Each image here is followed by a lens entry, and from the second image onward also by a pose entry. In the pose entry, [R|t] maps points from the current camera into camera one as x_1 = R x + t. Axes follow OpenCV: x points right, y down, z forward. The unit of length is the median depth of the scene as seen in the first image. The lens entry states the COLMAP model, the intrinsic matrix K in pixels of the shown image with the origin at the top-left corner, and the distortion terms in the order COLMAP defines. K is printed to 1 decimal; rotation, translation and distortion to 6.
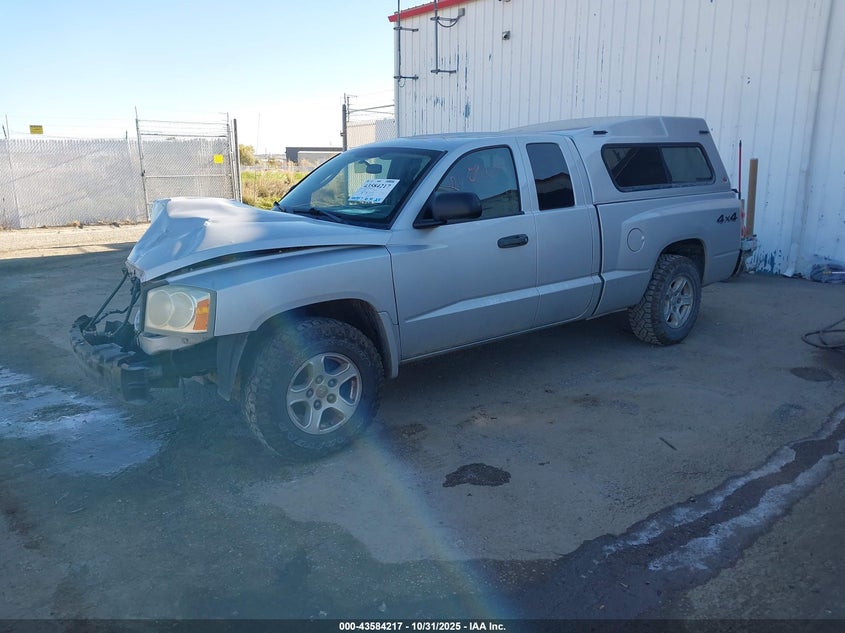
lens RADIAL K [[655.1, 0, 424.4], [0, 655.1, 318.7], [0, 0, 1]] dist [-0.002520, -0.002230]
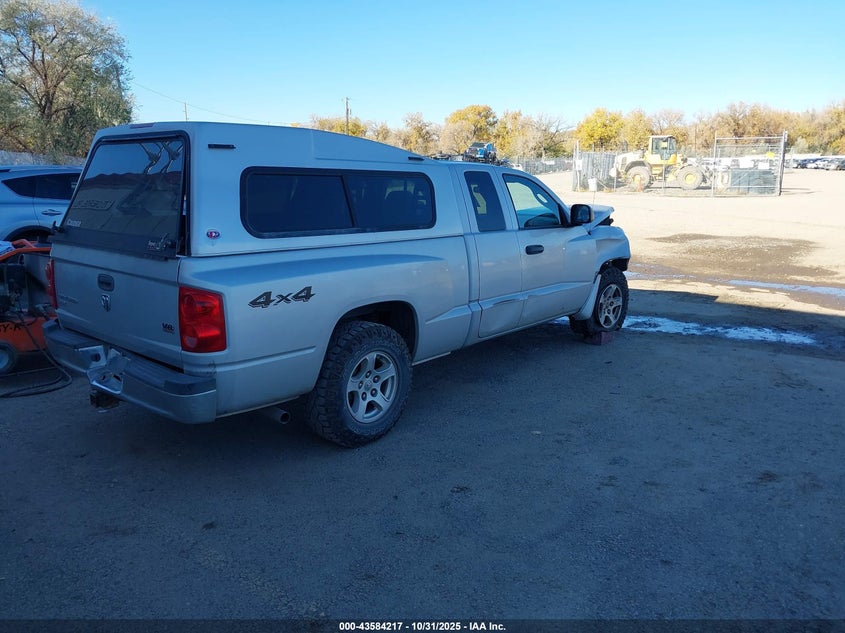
lens RADIAL K [[655.1, 0, 422.2], [0, 655.1, 317.8], [0, 0, 1]] dist [-0.002520, -0.002230]
pose [[0.993560, 0.039232, 0.106294, 0.559992], [-0.036909, 0.999037, -0.023736, -0.134610], [-0.107123, 0.019660, 0.994051, 0.417208]]
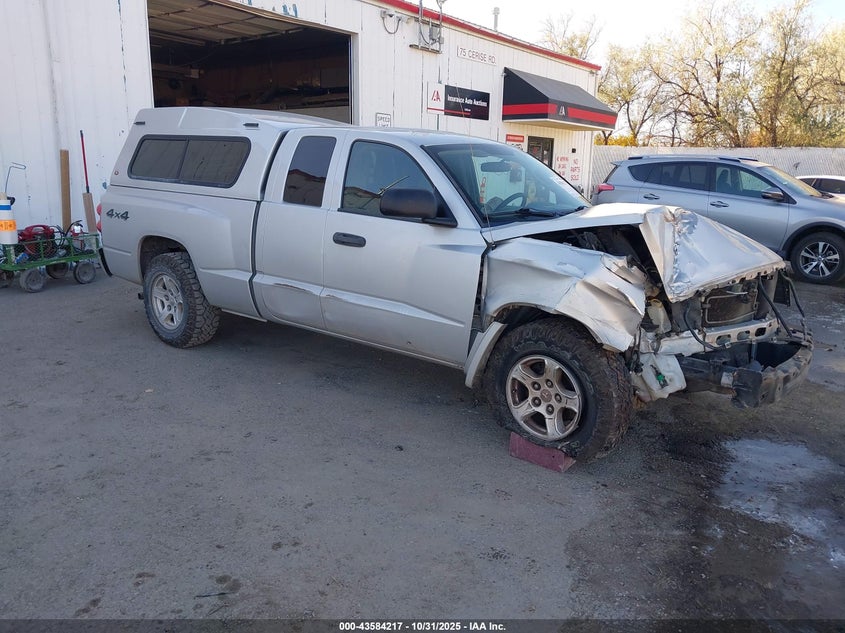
lens RADIAL K [[655.1, 0, 419.8], [0, 655.1, 315.7], [0, 0, 1]] dist [-0.002520, -0.002230]
pose [[0.160032, 0.278366, -0.947049, 1.965189], [-0.275897, 0.933791, 0.227848, -0.472334], [0.947771, 0.224825, 0.226237, 1.651364]]
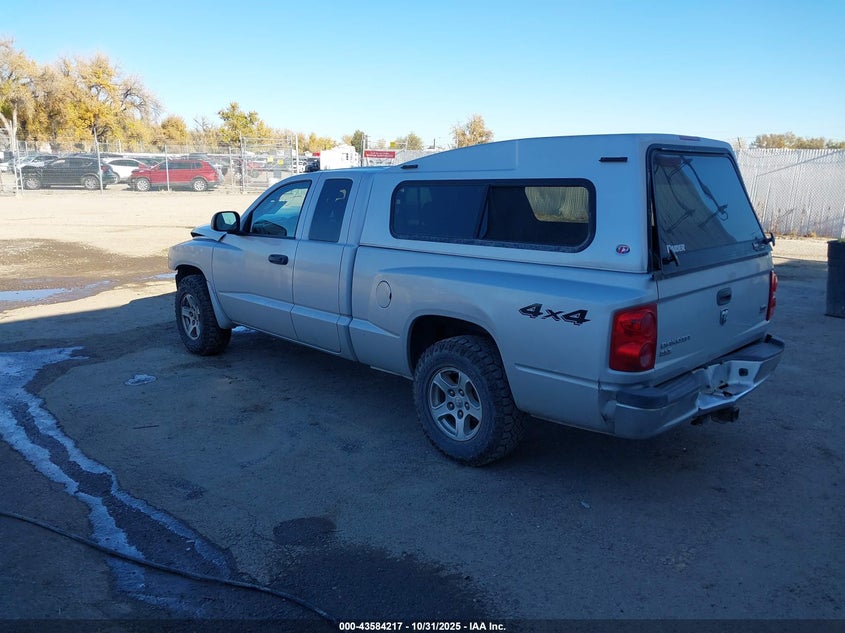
lens RADIAL K [[655.1, 0, 426.8], [0, 655.1, 314.5], [0, 0, 1]] dist [-0.002520, -0.002230]
pose [[0.122500, 0.229922, -0.965469, 1.260445], [-0.236245, 0.951588, 0.196641, -0.301548], [0.963941, 0.203999, 0.170887, 1.004545]]
